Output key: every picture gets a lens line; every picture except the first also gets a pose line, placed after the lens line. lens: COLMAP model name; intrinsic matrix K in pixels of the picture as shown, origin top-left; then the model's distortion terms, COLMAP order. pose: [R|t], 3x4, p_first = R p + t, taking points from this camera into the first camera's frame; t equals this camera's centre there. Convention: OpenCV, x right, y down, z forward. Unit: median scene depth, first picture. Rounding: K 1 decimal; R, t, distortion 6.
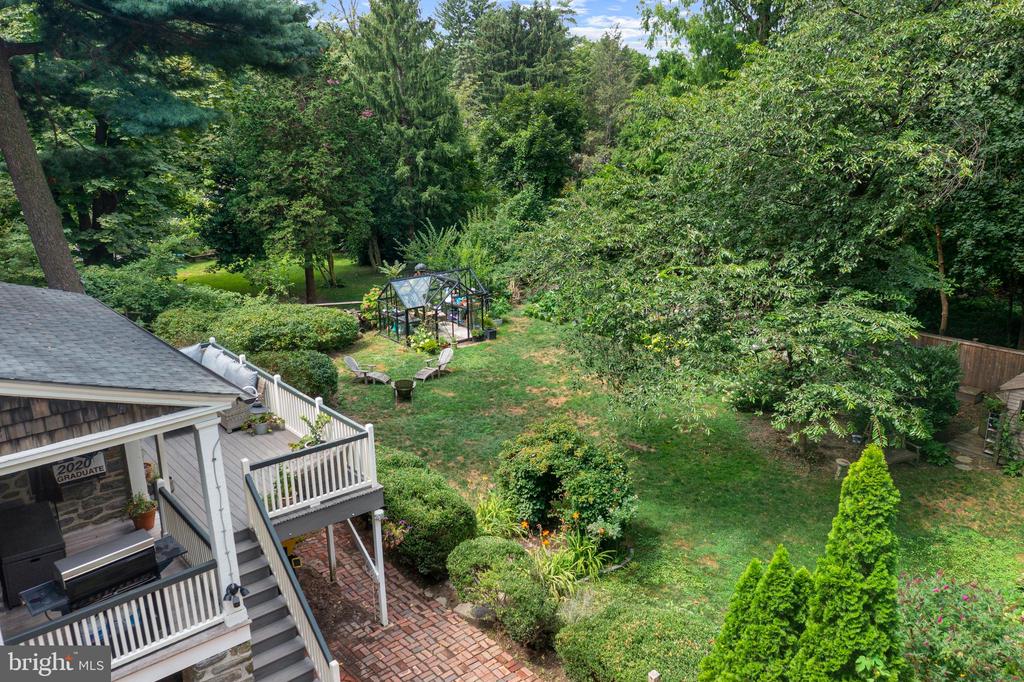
lens RADIAL K [[796.9, 0, 512.0], [0, 796.9, 341.0], [0, 0, 1]] dist [-0.020282, 0.002180]
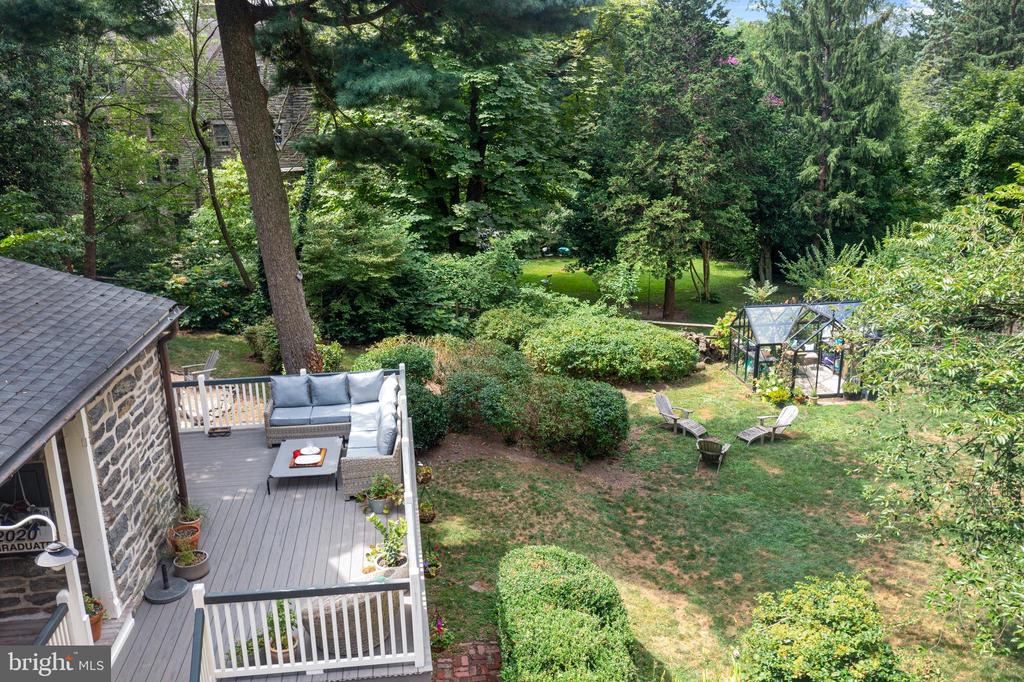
lens RADIAL K [[796.9, 0, 512.0], [0, 796.9, 341.0], [0, 0, 1]] dist [-0.020282, 0.002180]
pose [[0.845649, 0.144396, -0.513836, 0.061548], [-0.144100, 0.988726, 0.040693, -0.037238], [0.513919, 0.039632, 0.856923, 0.182627]]
